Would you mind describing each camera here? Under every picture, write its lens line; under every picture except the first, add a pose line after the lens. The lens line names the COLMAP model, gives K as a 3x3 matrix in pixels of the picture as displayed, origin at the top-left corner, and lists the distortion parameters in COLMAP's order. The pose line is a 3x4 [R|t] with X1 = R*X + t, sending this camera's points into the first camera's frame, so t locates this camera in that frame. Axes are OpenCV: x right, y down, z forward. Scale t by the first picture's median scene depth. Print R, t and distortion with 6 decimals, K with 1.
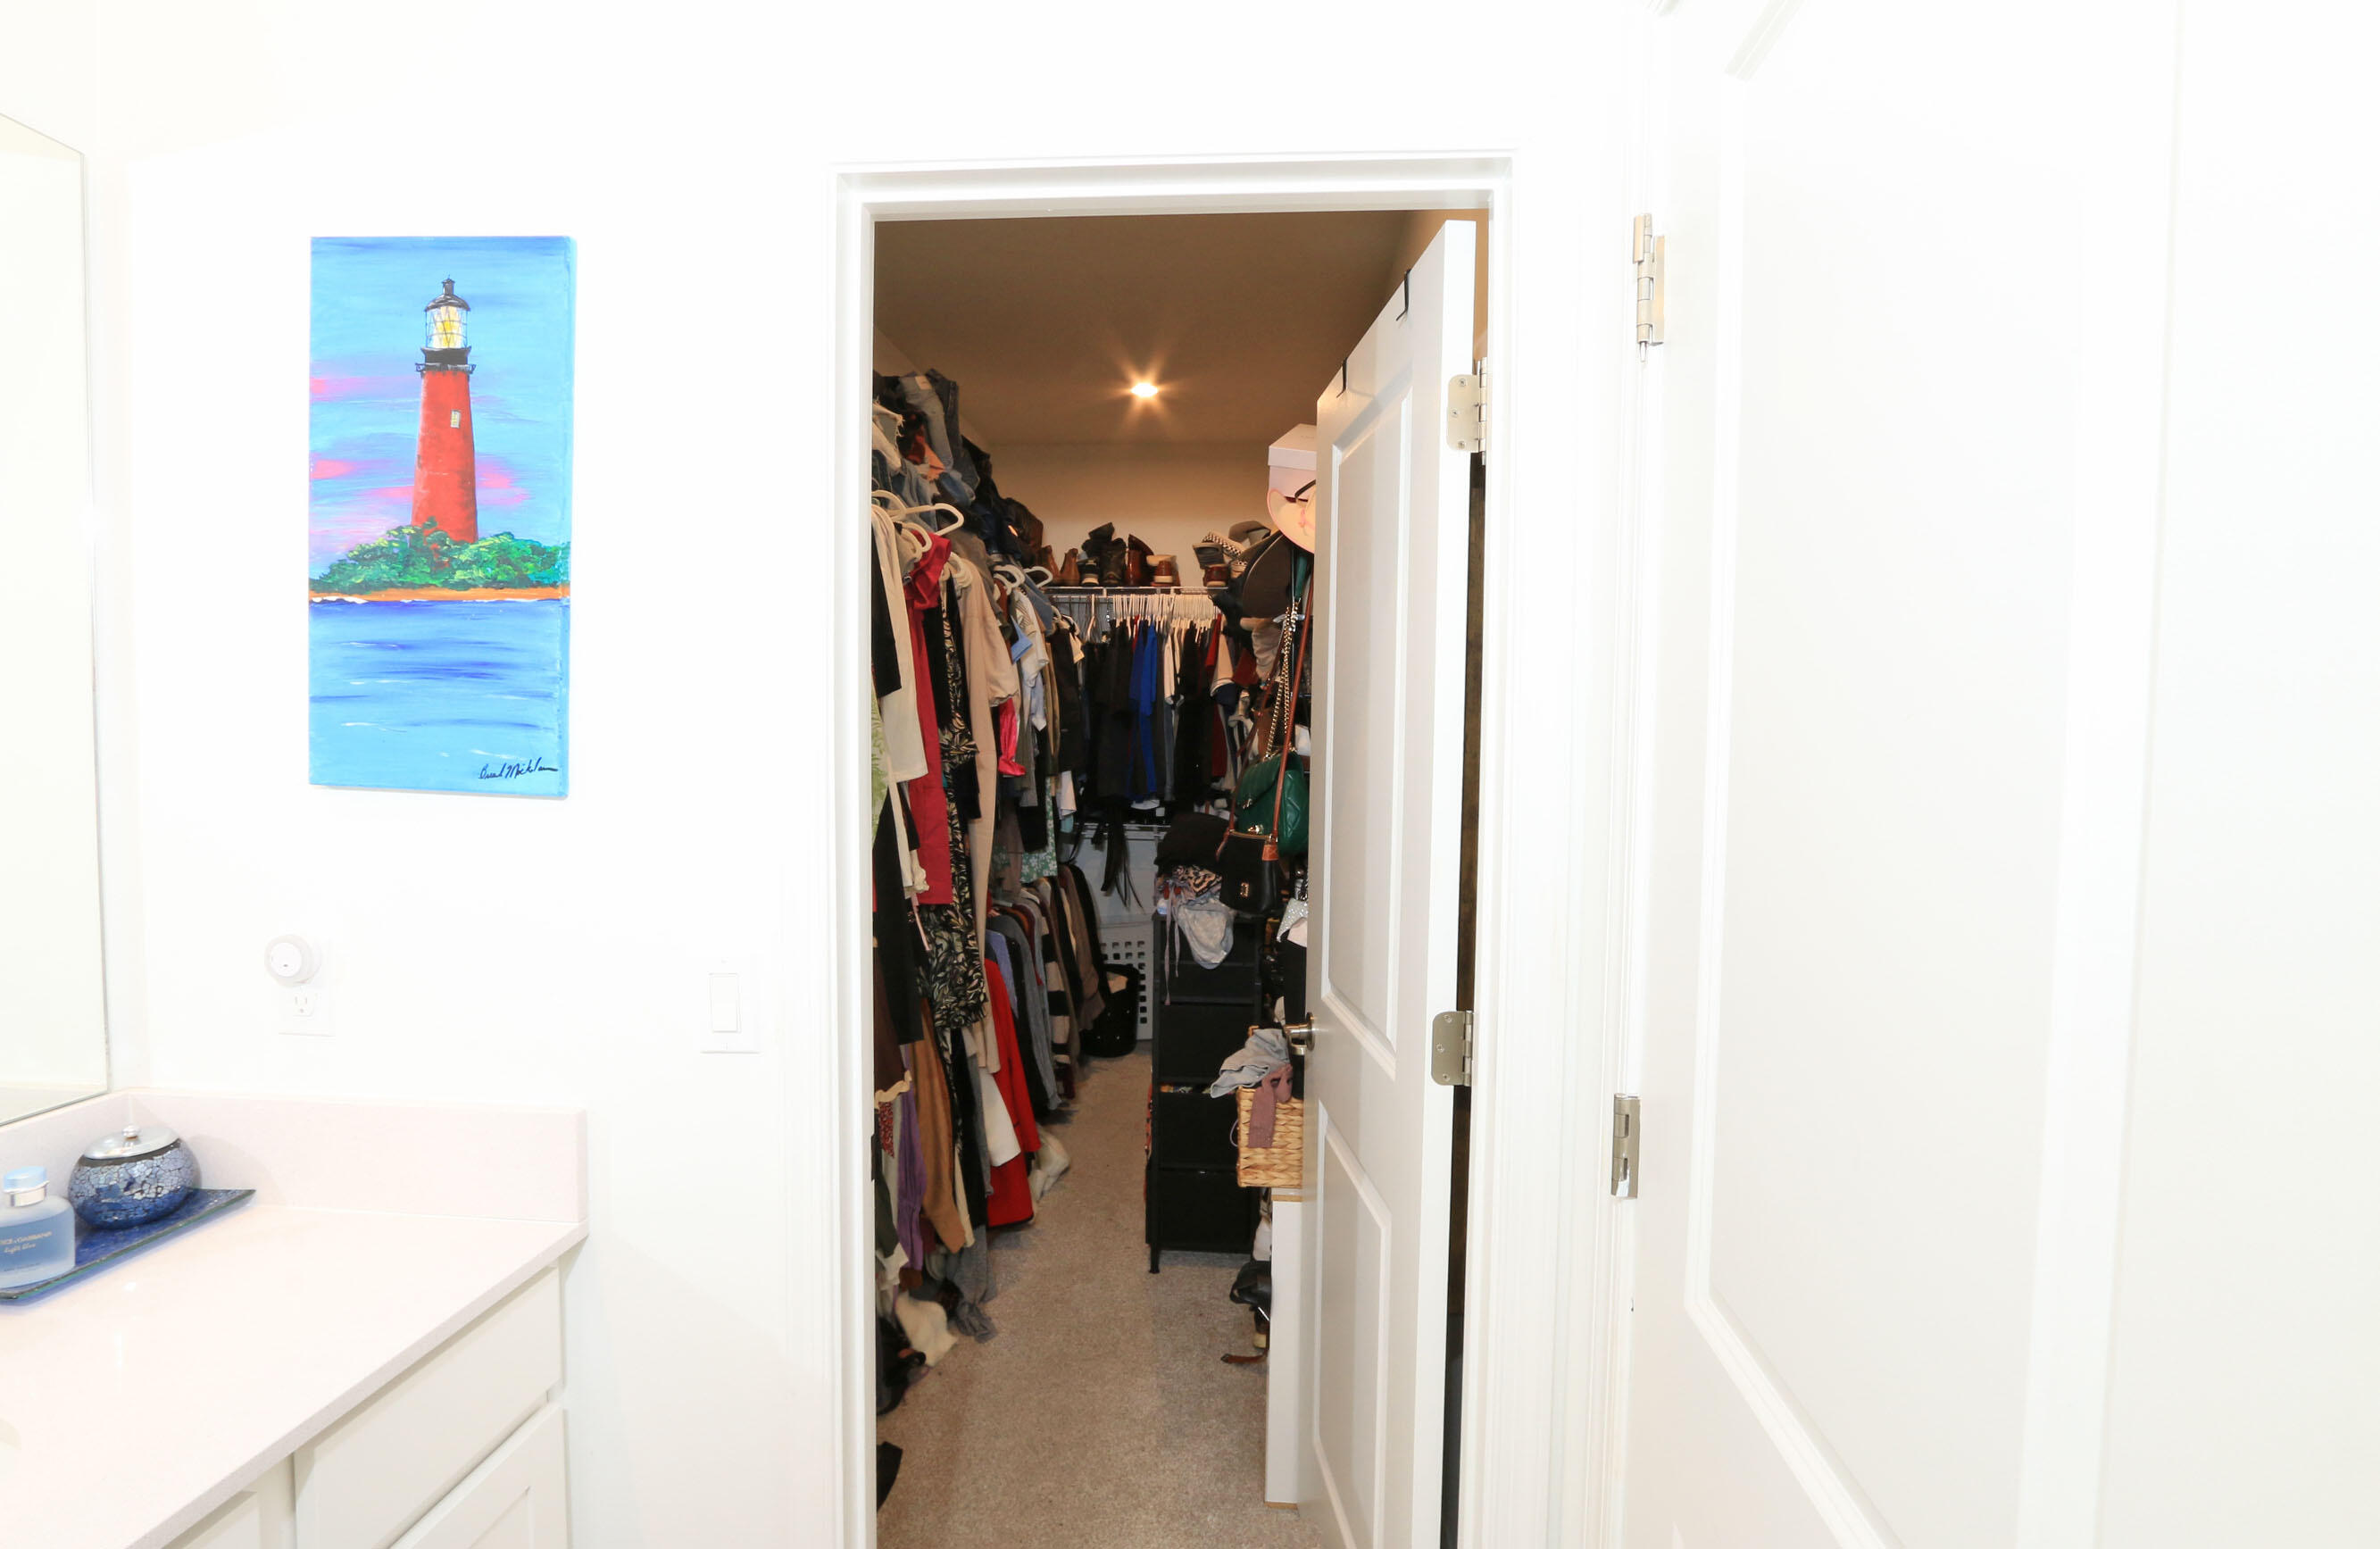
lens RADIAL K [[1119.7, 0, 1202.2], [0, 1119.7, 775.7], [0, 0, 1]] dist [-0.018804, 0.000914]
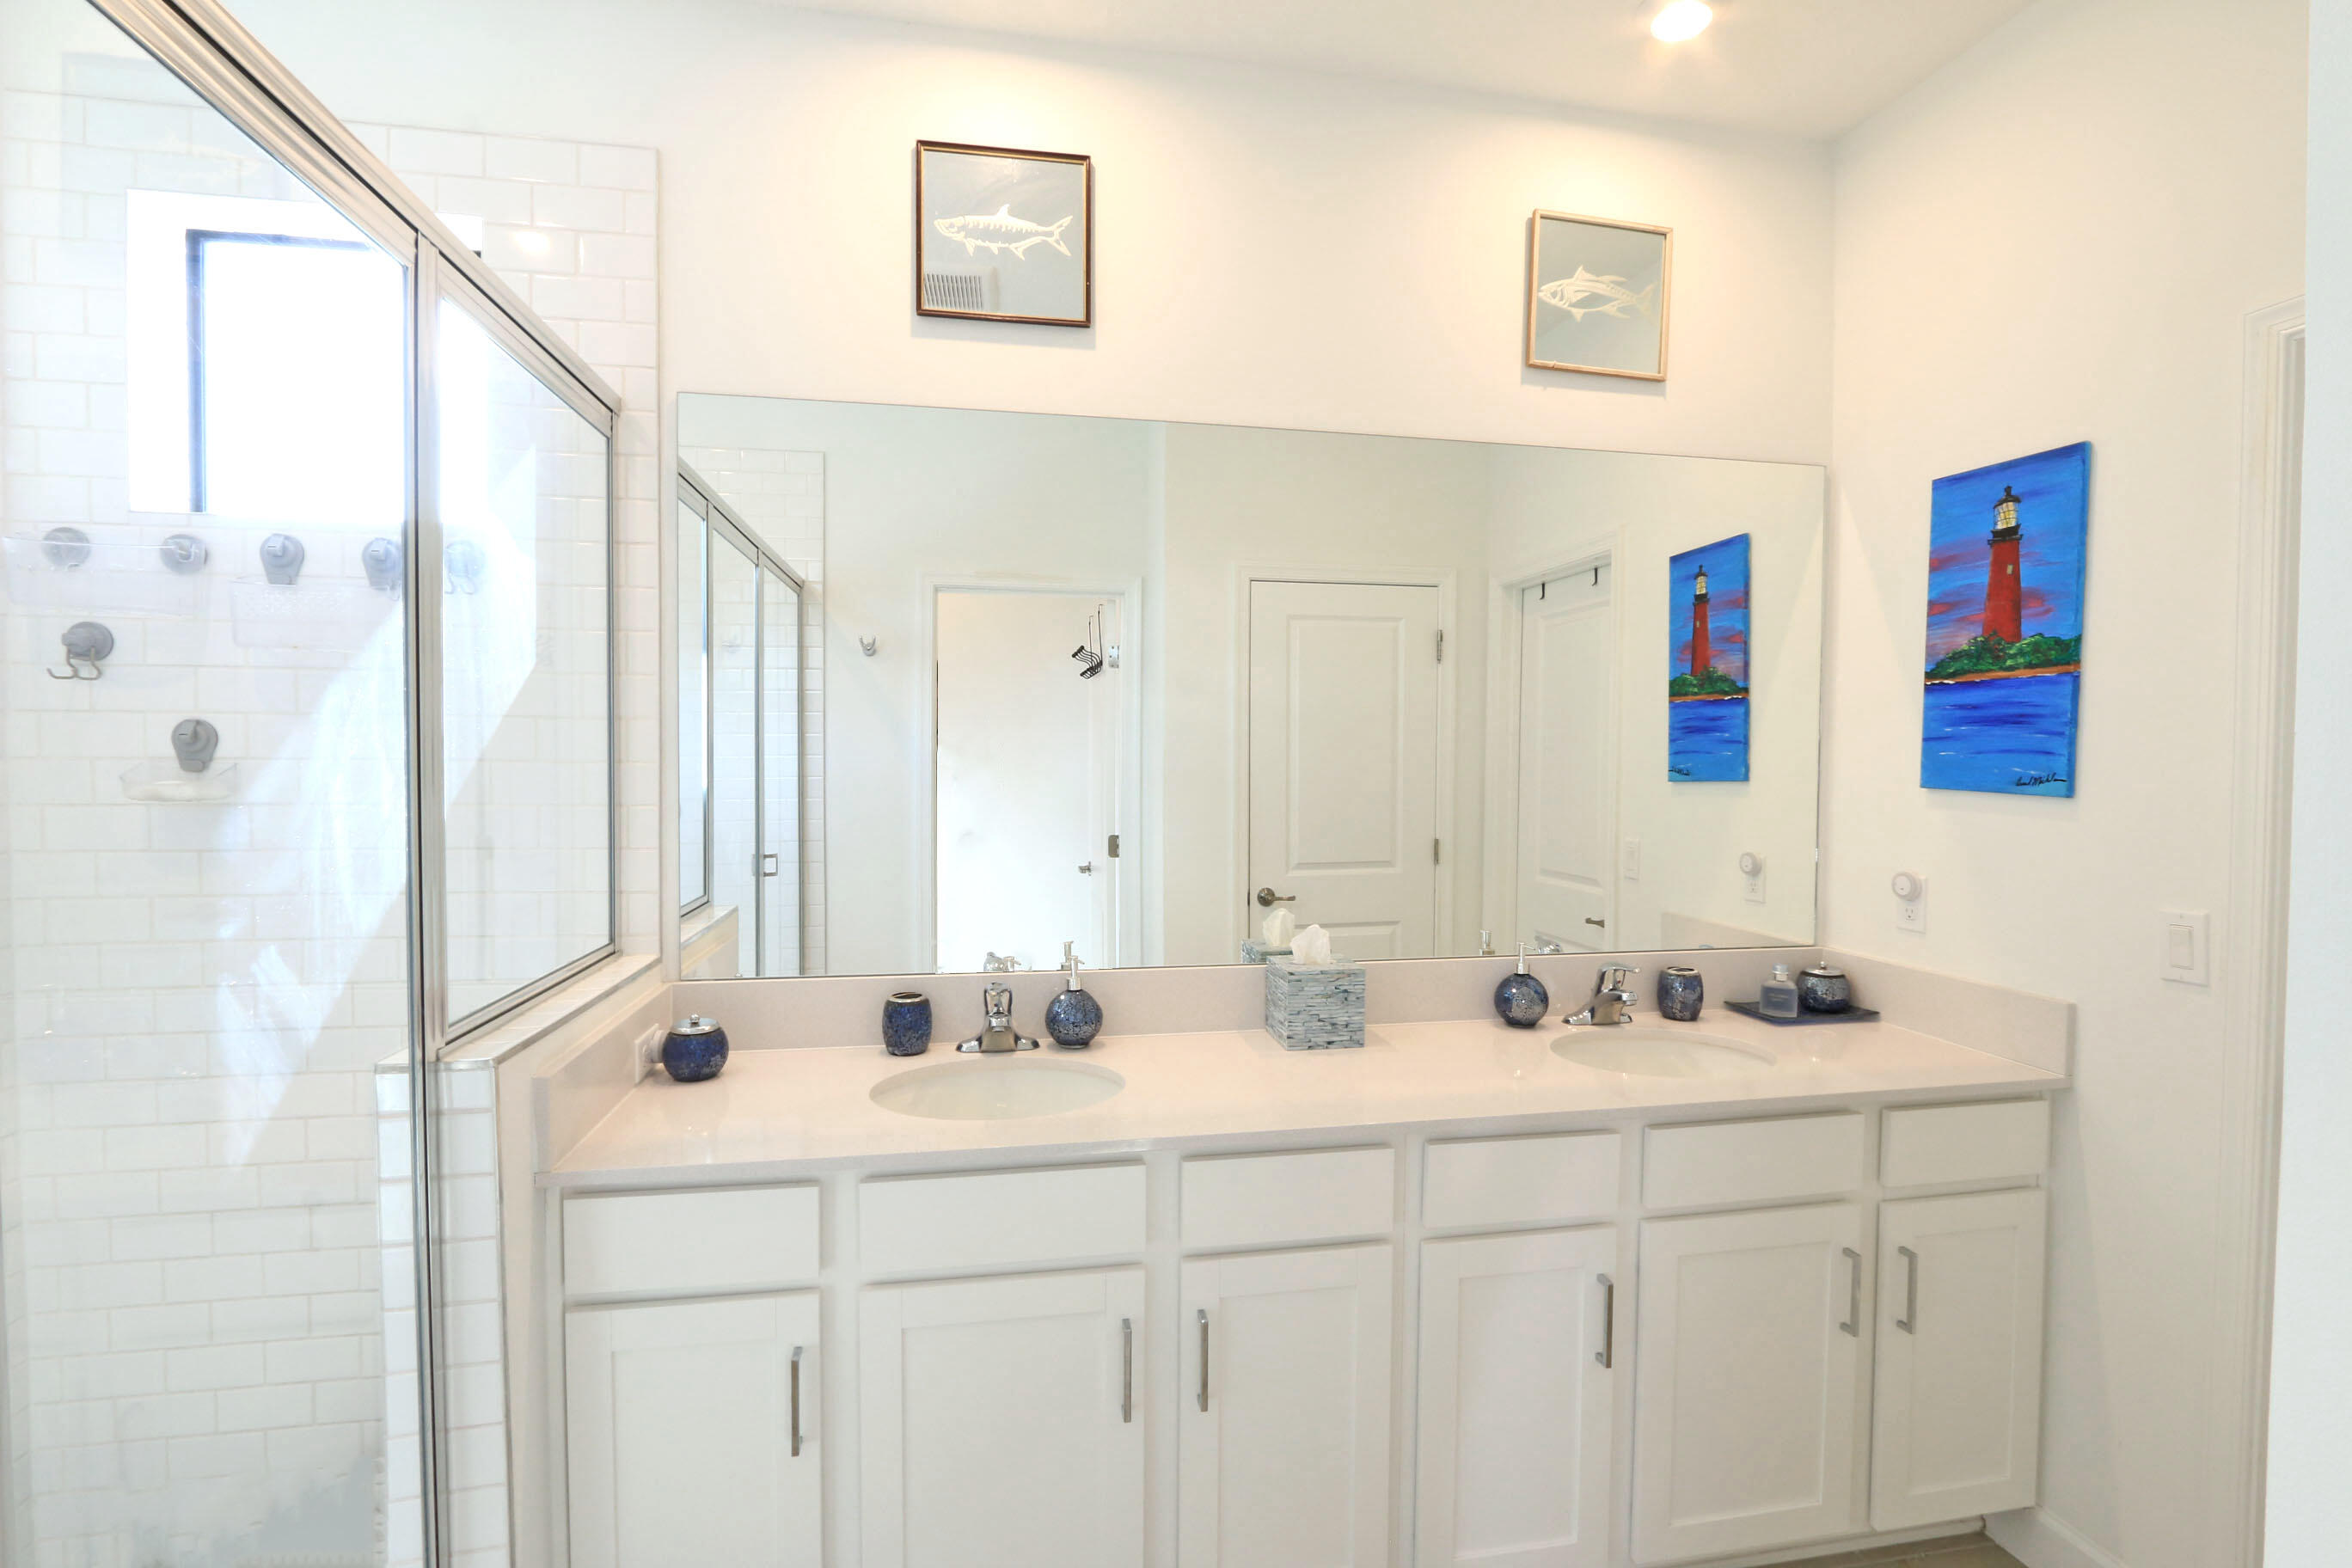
lens RADIAL K [[1079.9, 0, 1182.1], [0, 1079.9, 785.4], [0, 0, 1]] dist [-0.026411, 0.007230]
pose [[0.255944, 0.014859, -0.966577, 0.552634], [-0.048869, 0.998802, 0.002414, 0.058863], [0.965456, 0.046618, 0.256364, -0.588413]]
